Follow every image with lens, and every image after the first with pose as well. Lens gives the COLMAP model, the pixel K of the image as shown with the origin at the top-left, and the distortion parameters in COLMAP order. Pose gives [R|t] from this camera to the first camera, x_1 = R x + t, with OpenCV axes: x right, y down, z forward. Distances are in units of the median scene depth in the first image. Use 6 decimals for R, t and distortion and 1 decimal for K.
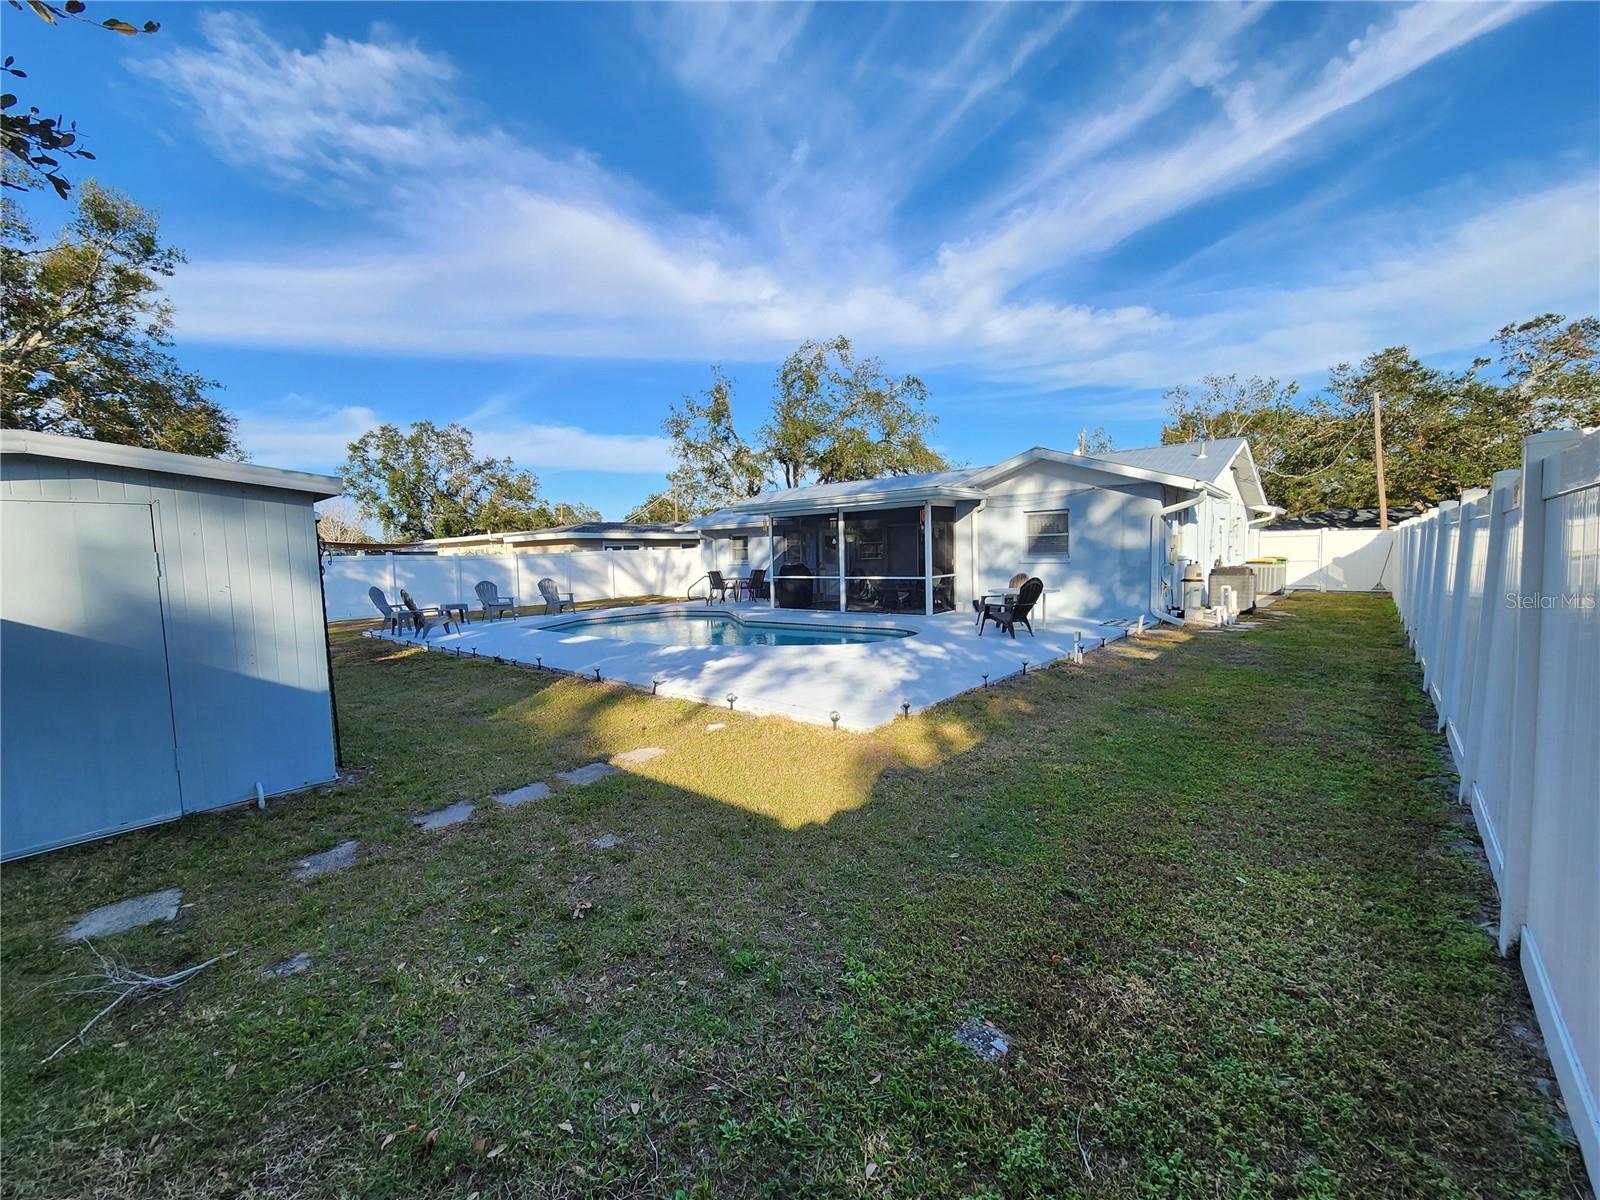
lens RADIAL K [[656.6, 0, 816.1], [0, 656.6, 606.3], [0, 0, 1]] dist [0.000148, -0.001573]
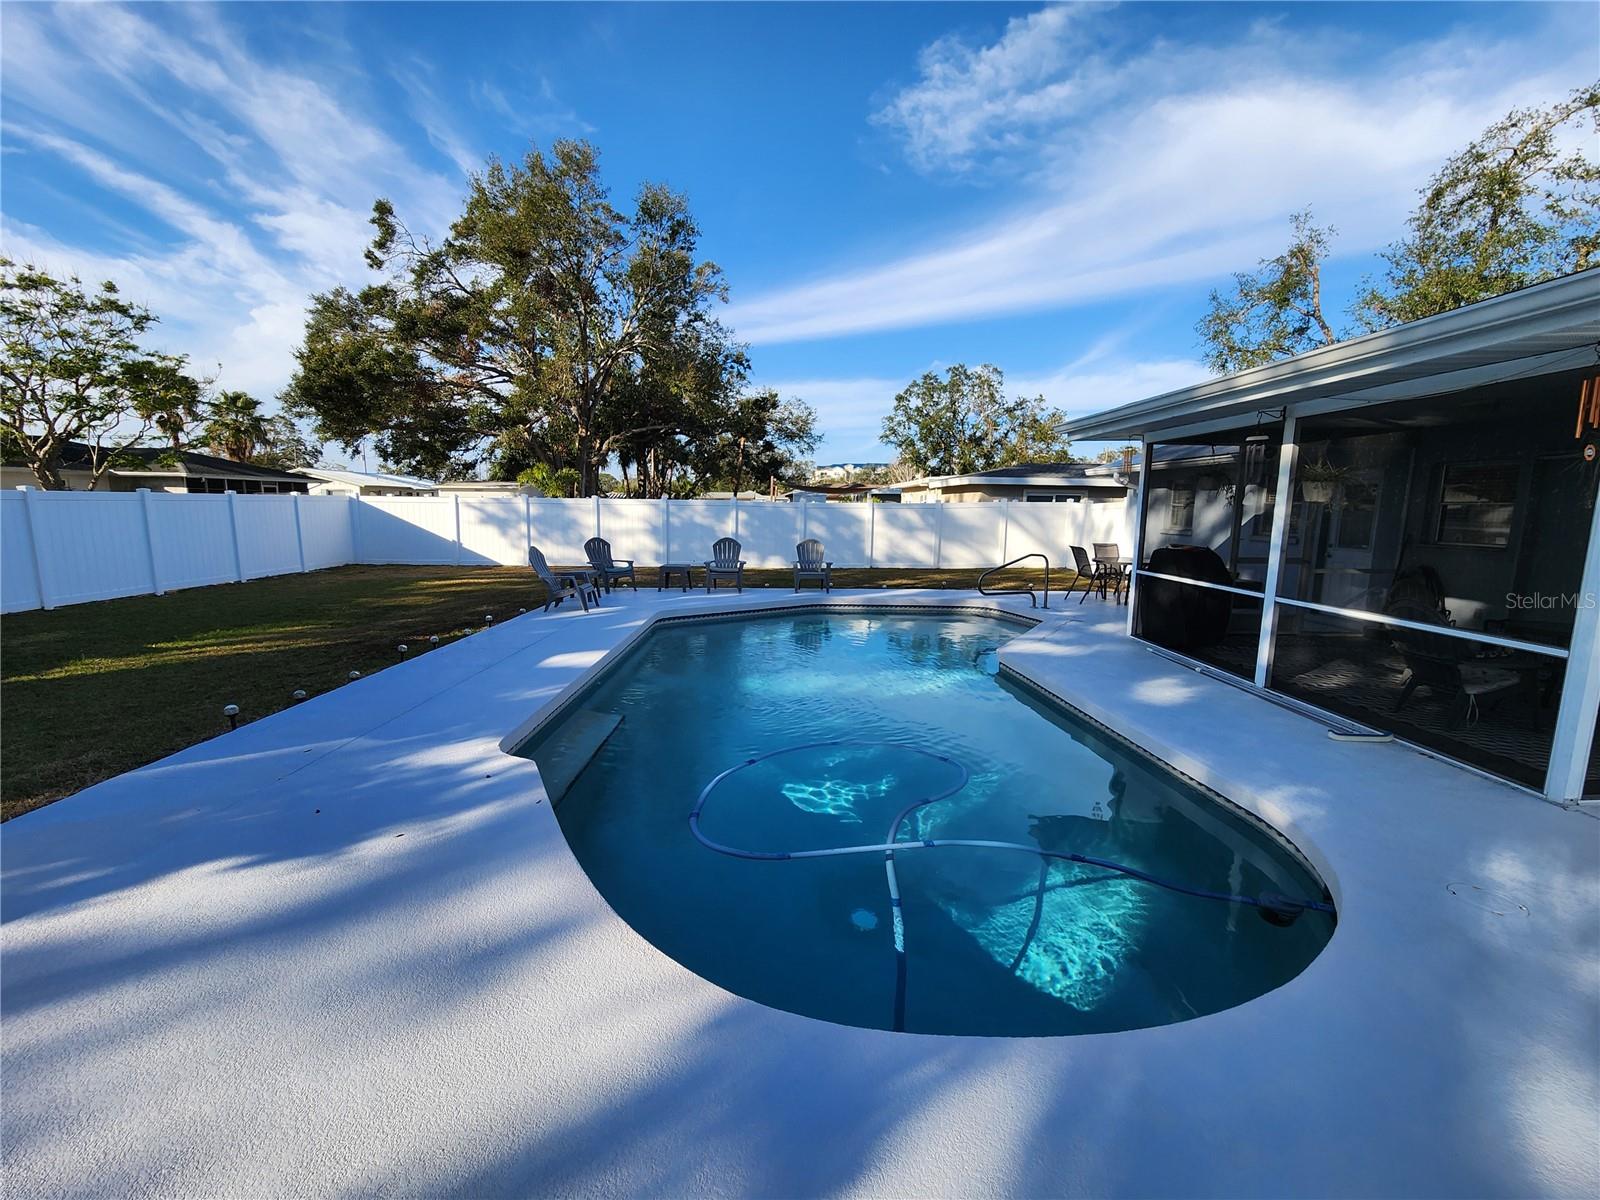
lens RADIAL K [[656.6, 0, 809.5], [0, 656.6, 614.9], [0, 0, 1]] dist [0.000148, -0.001573]
pose [[0.659368, 0.155967, -0.735465, 0.063604], [-0.087924, 0.987529, 0.130595, -0.022173], [0.746662, -0.021445, 0.664858, 0.210726]]
